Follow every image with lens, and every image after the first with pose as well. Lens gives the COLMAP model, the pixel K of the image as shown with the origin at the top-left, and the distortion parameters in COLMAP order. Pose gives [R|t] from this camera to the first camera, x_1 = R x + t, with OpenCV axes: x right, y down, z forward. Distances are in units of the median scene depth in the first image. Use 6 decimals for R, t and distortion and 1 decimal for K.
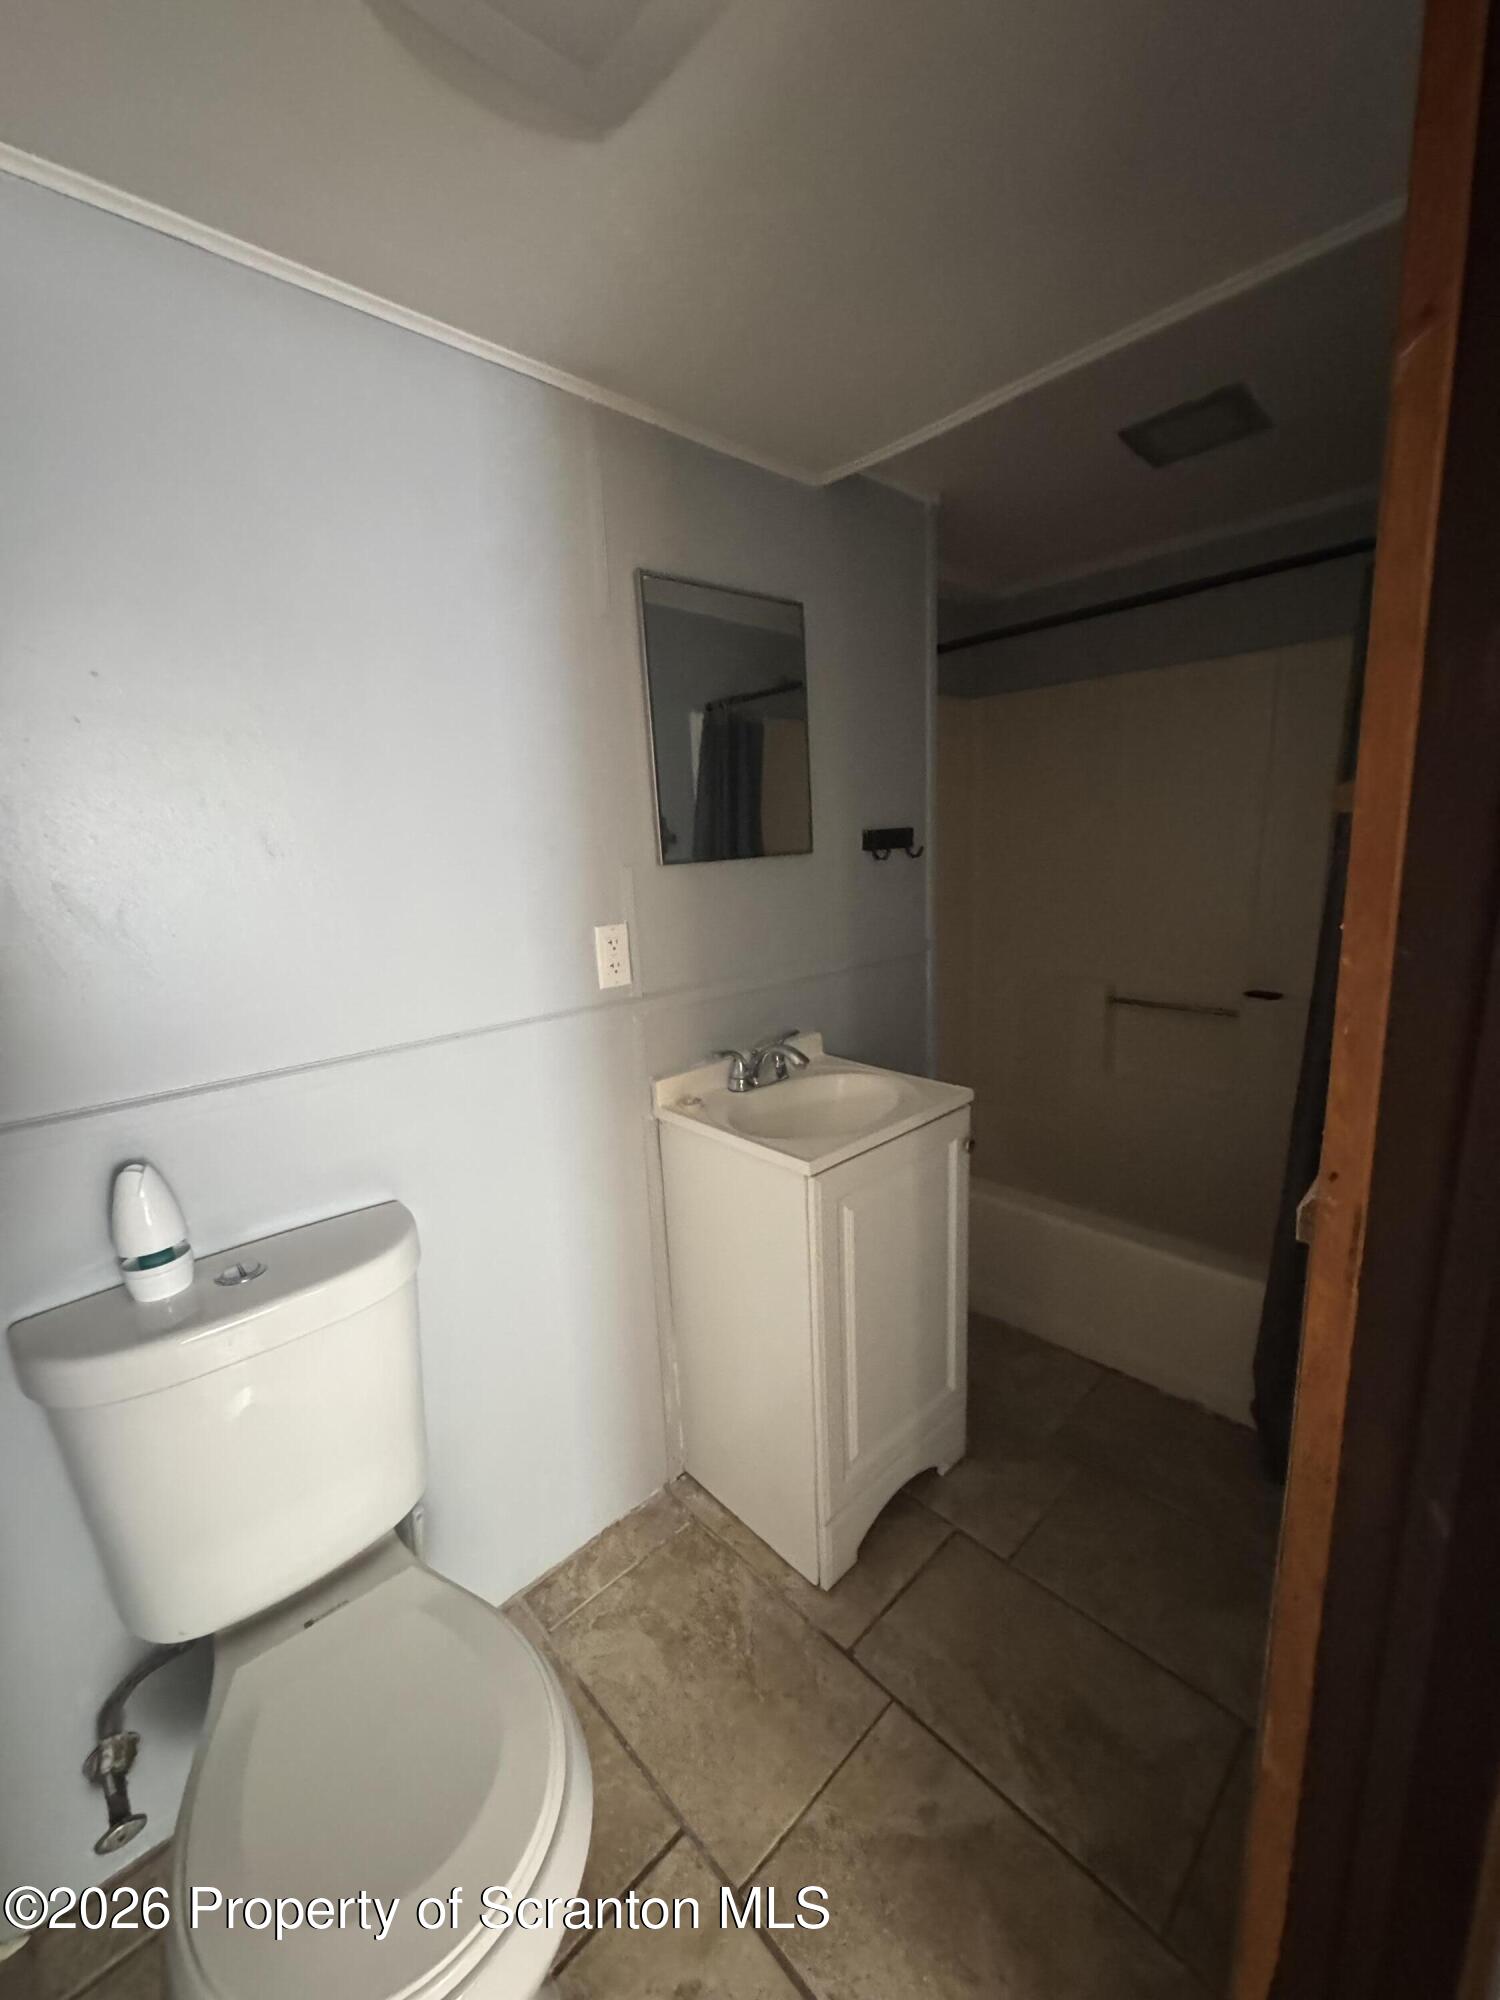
lens RADIAL K [[796.3, 0, 753.2], [0, 796.3, 996.7], [0, 0, 1]] dist [-0.002925, 0.000575]
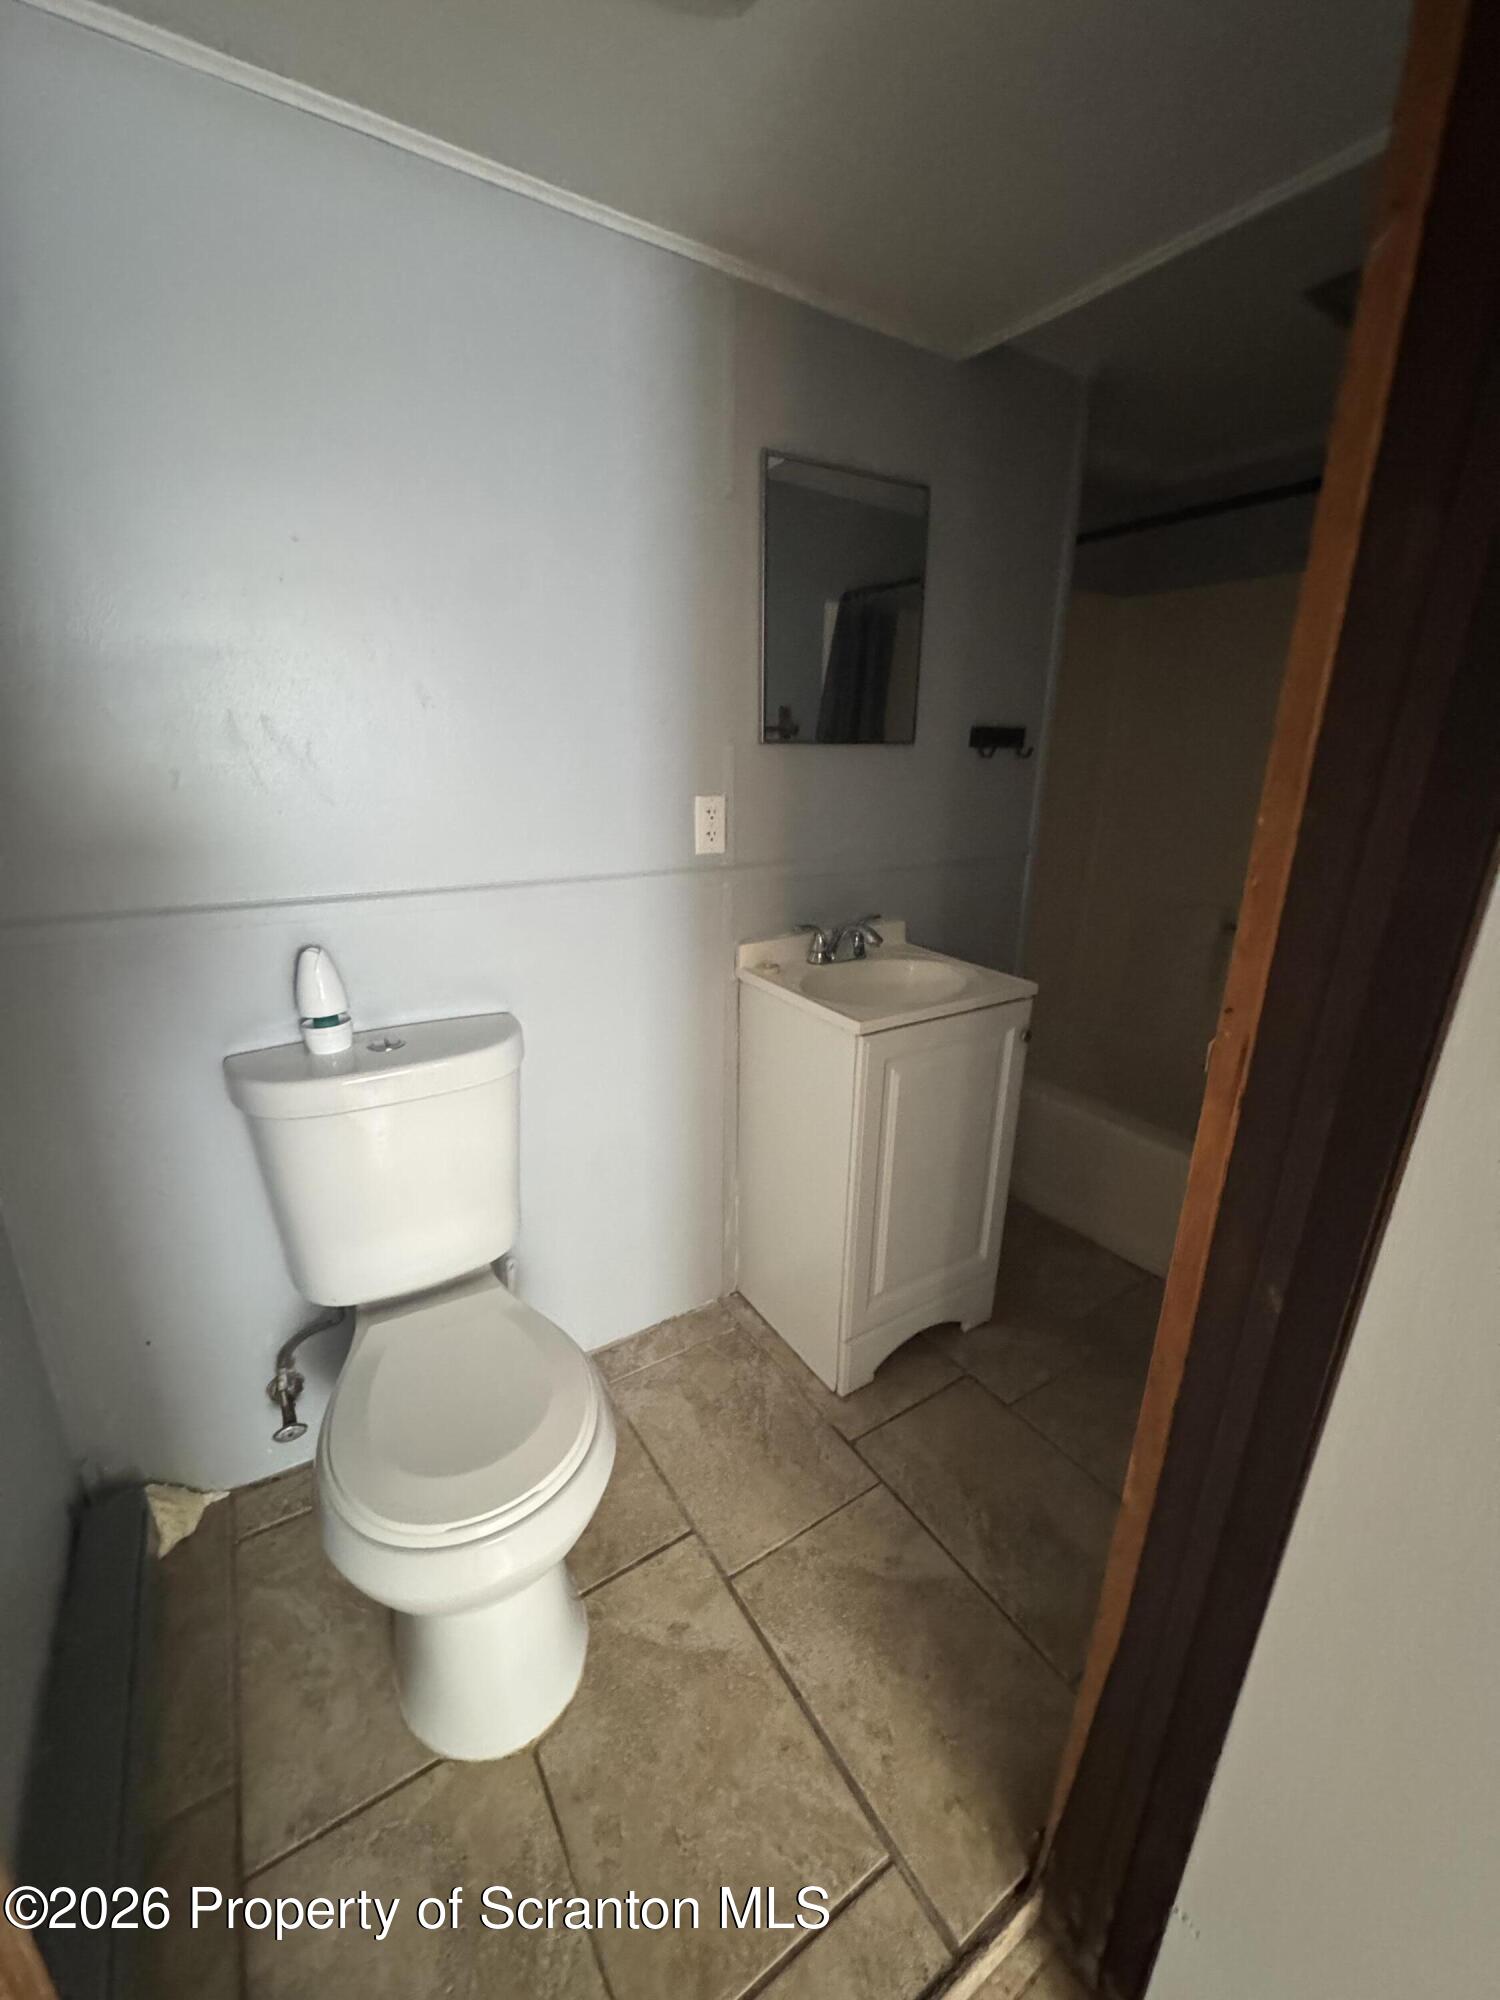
lens RADIAL K [[796.3, 0, 753.2], [0, 796.3, 996.7], [0, 0, 1]] dist [-0.002925, 0.000575]
pose [[0.981898, 0.111298, -0.153264, 0.078093], [-0.093427, 0.988458, 0.119254, 0.047475], [0.164767, -0.102776, 0.980963, -0.093806]]
